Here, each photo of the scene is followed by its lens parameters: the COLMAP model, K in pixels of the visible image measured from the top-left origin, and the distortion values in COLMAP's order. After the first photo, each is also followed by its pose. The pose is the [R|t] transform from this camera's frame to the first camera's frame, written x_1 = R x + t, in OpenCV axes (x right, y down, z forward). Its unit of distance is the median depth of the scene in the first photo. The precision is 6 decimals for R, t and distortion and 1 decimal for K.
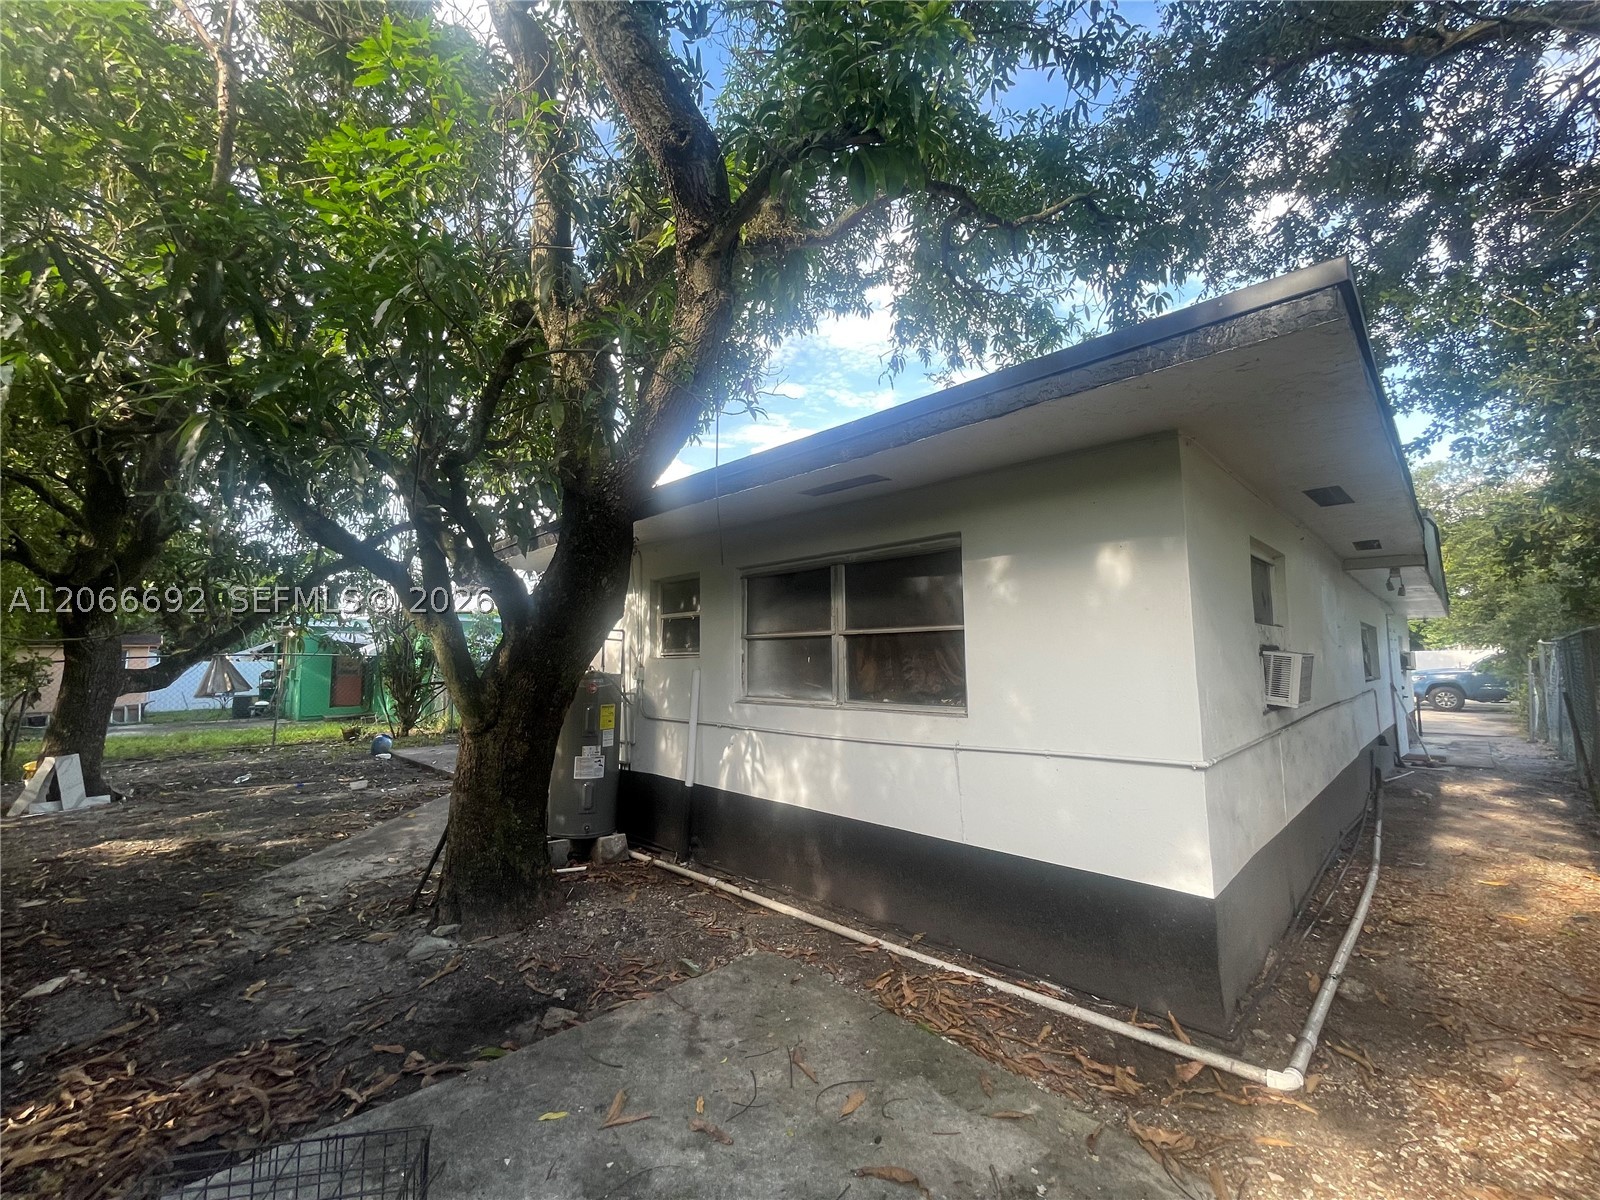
lens RADIAL K [[645.9, 0, 798.1], [0, 645.9, 594.1], [0, 0, 1]] dist [-0.002199, 0.001119]
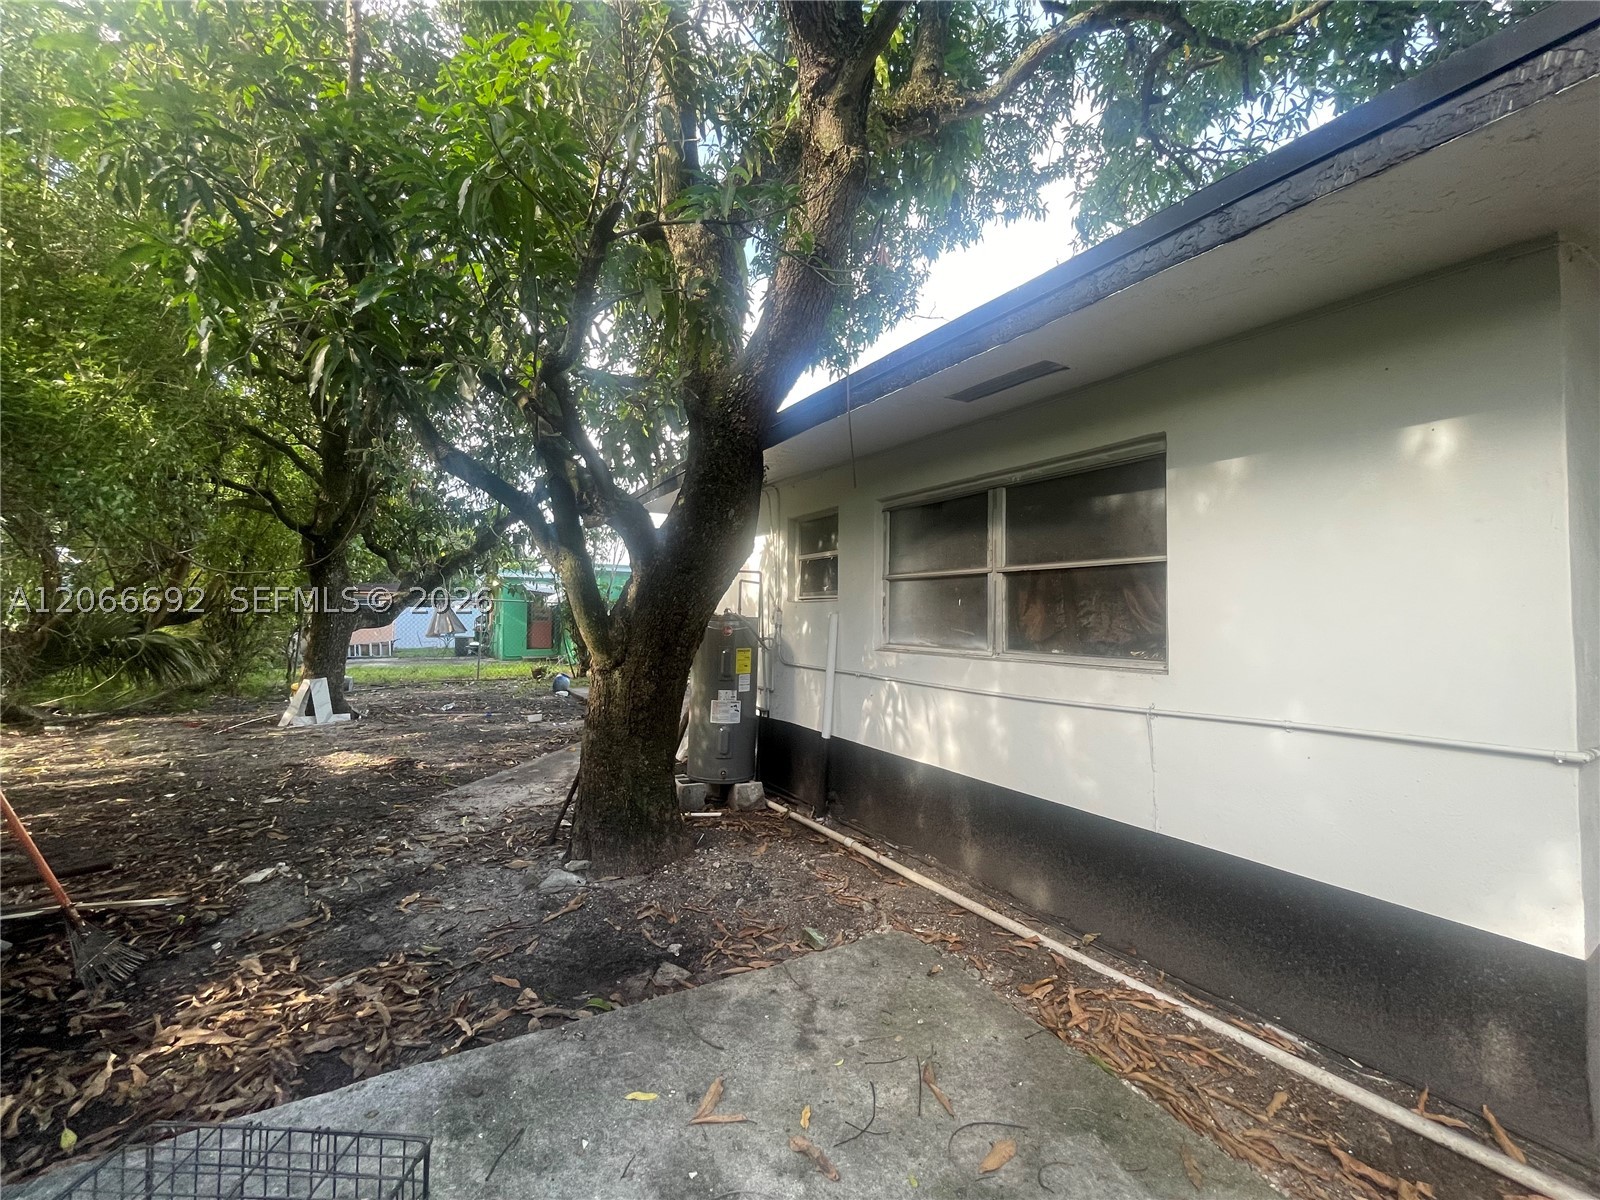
lens RADIAL K [[645.9, 0, 799.4], [0, 645.9, 598.7], [0, 0, 1]] dist [-0.002199, 0.001119]
pose [[0.970540, 0.012721, -0.240602, 0.018072], [0.004885, 0.997361, 0.072435, 0.039200], [0.240889, -0.071476, 0.967917, 0.140571]]
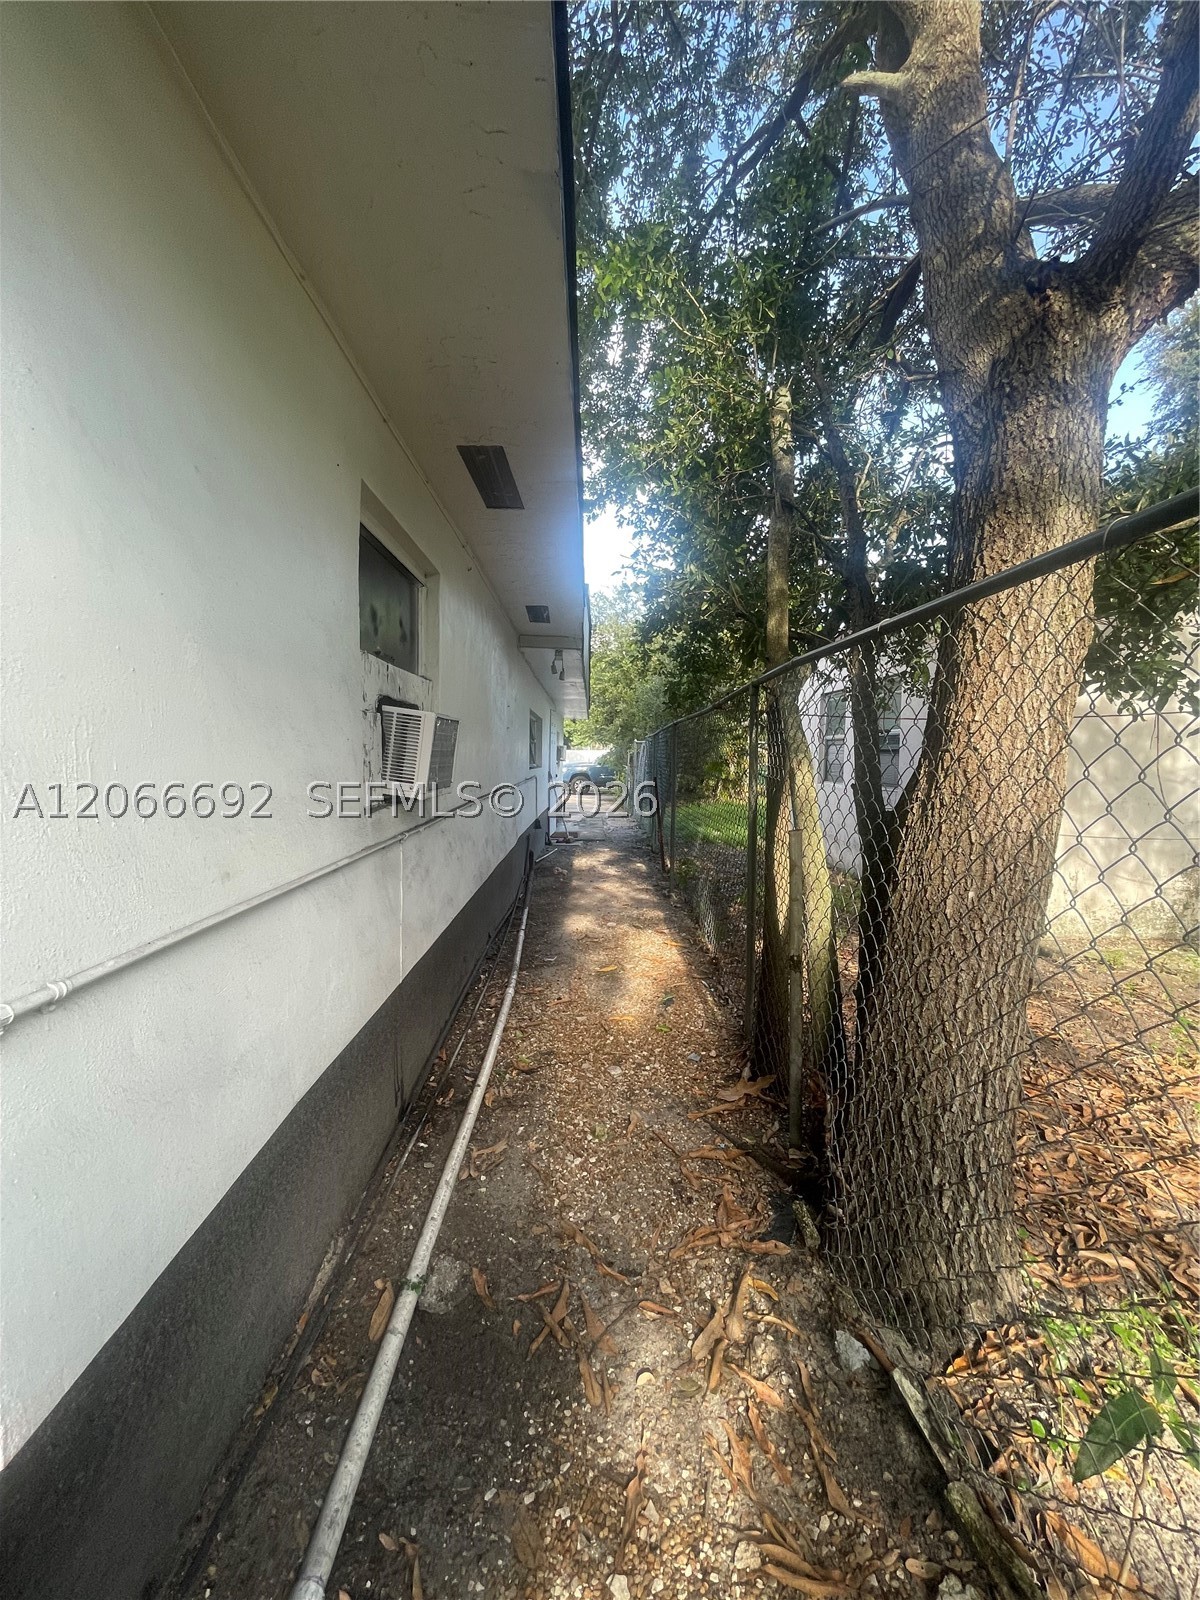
lens RADIAL K [[645.9, 0, 599.6], [0, 645.9, 797.2], [0, 0, 1]] dist [-0.002199, 0.001119]
pose [[0.686869, -0.032308, 0.726062, 0.348162], [-0.088801, 0.987796, 0.127962, 0.064230], [-0.721336, -0.152369, 0.675617, 0.363984]]
